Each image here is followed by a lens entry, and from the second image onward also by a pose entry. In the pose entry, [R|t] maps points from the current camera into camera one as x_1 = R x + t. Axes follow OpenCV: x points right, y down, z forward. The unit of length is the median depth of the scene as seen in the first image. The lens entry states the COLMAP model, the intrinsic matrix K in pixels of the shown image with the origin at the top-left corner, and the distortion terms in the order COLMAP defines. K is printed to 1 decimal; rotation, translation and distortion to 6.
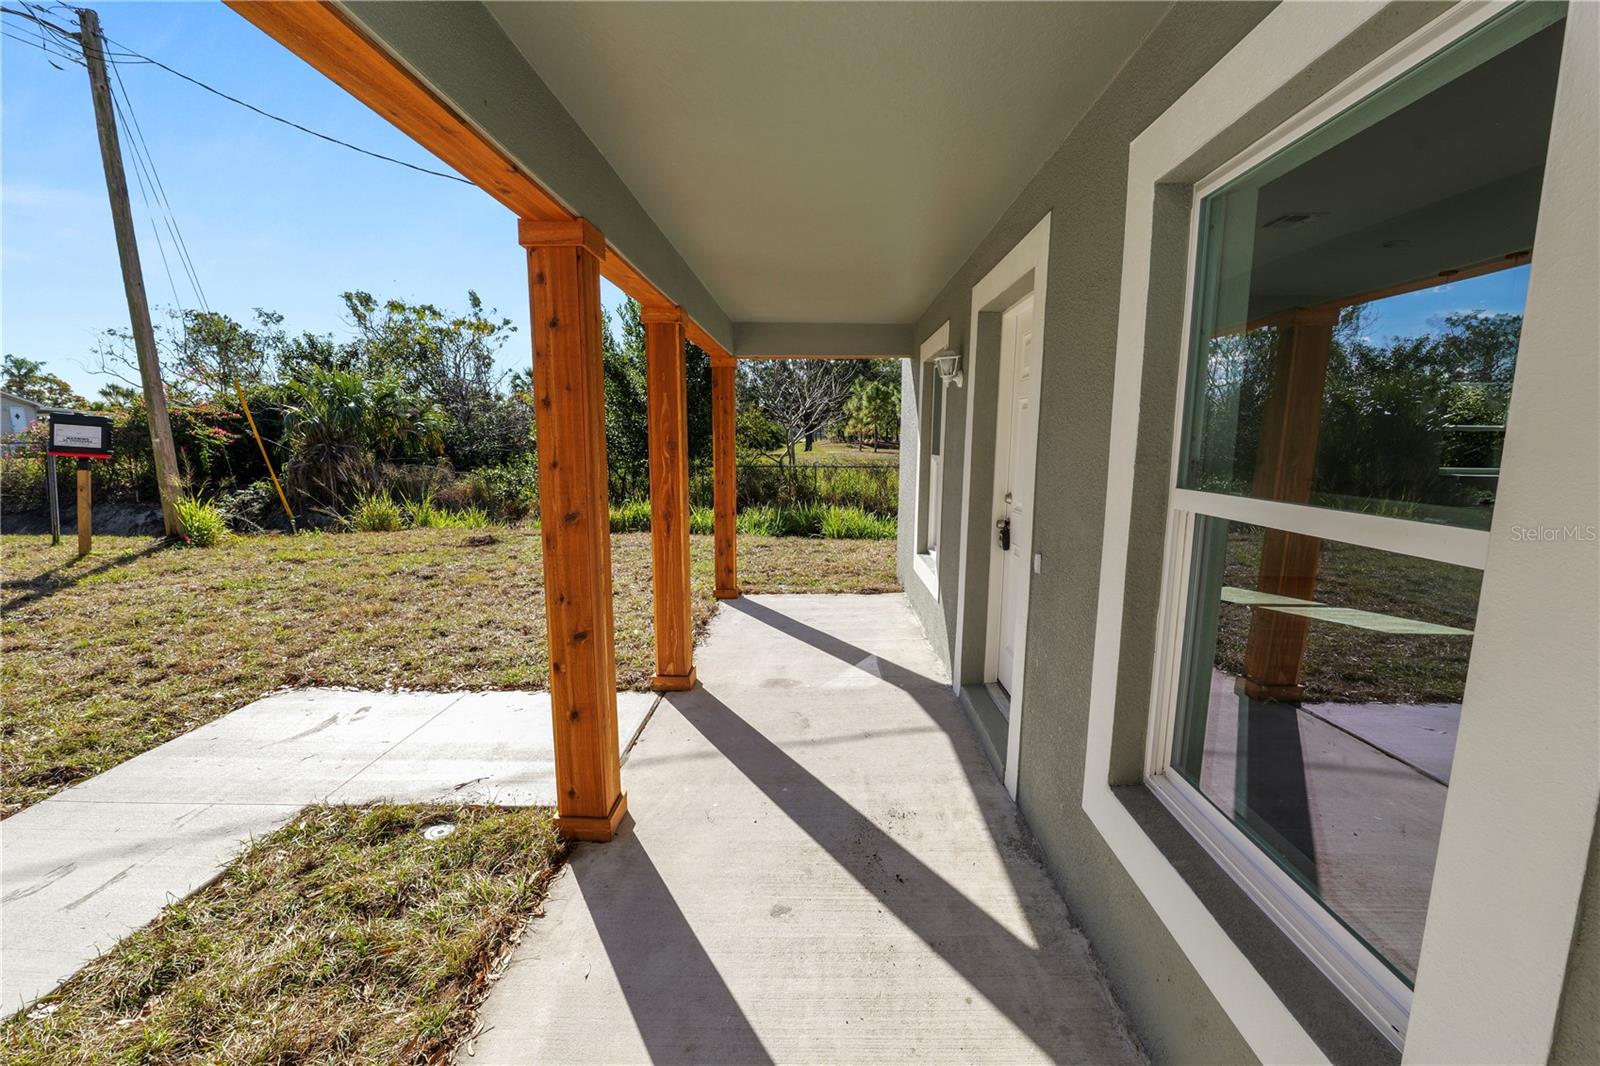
lens RADIAL K [[651.6, 0, 799.2], [0, 651.6, 535.7], [0, 0, 1]] dist [-0.013939, 0.001692]
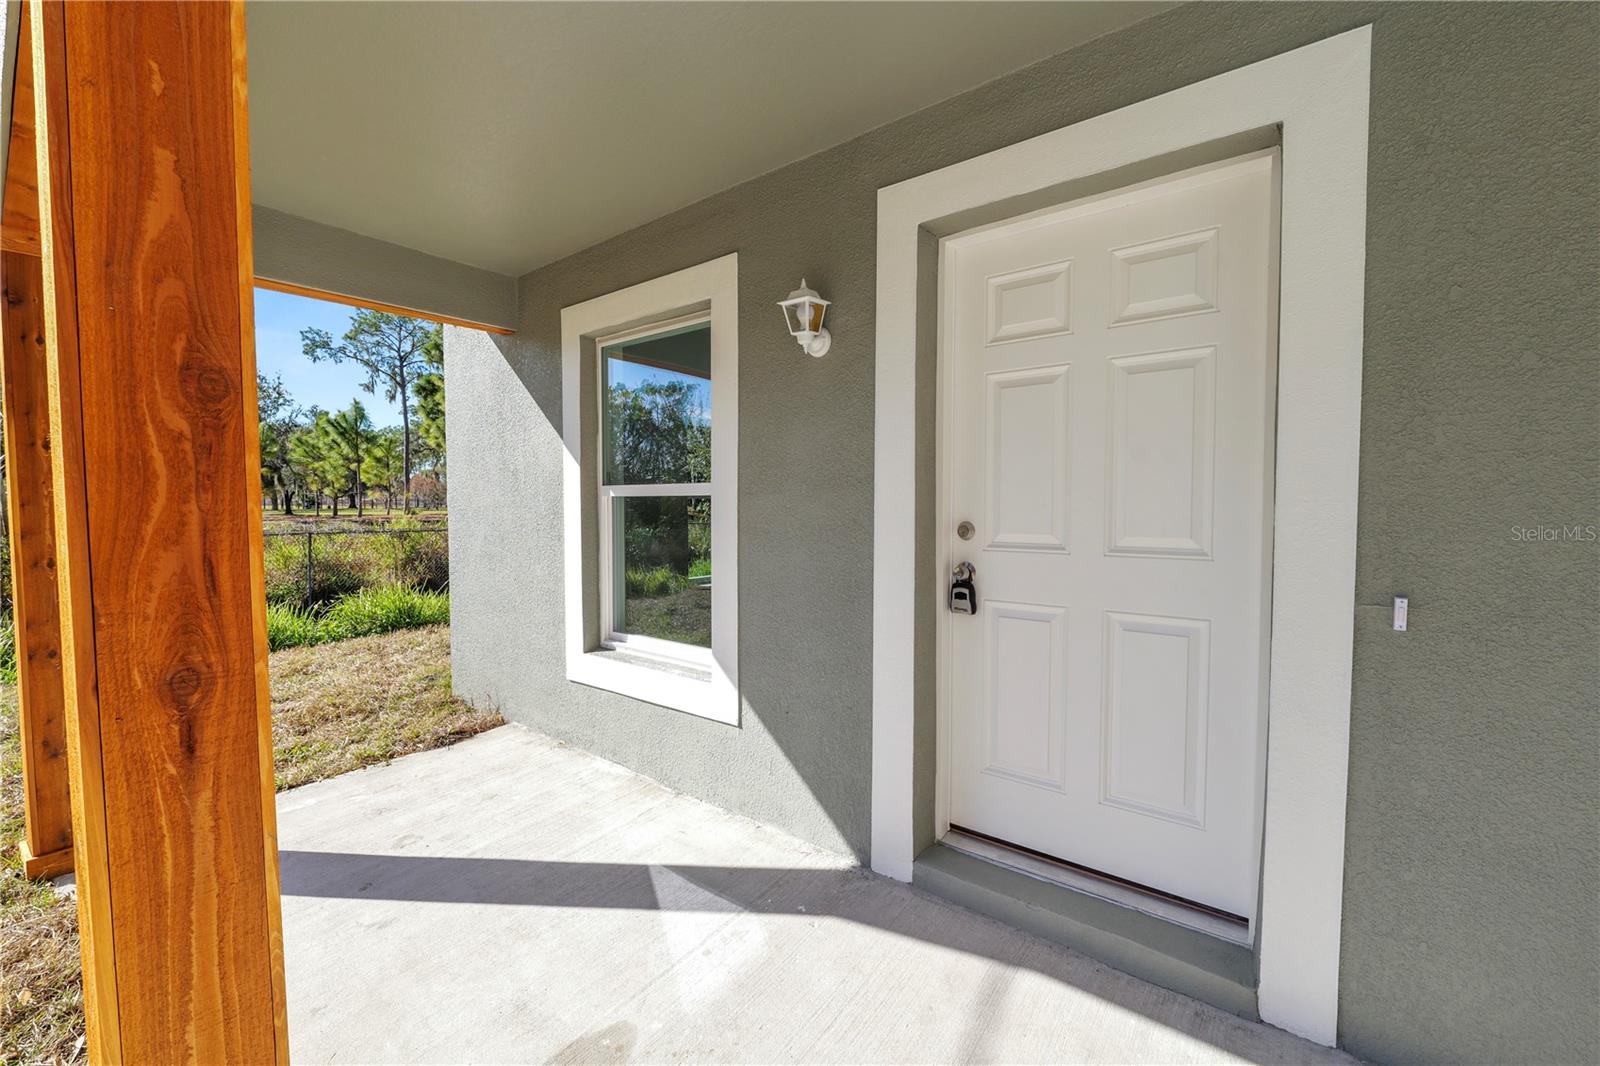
lens RADIAL K [[651.6, 0, 798.0], [0, 651.6, 527.1], [0, 0, 1]] dist [-0.013939, 0.001692]
pose [[0.598990, -0.042703, 0.799617, -0.224582], [0.133203, 0.989978, -0.046913, -0.041279], [-0.789600, 0.134612, 0.598675, 0.613363]]
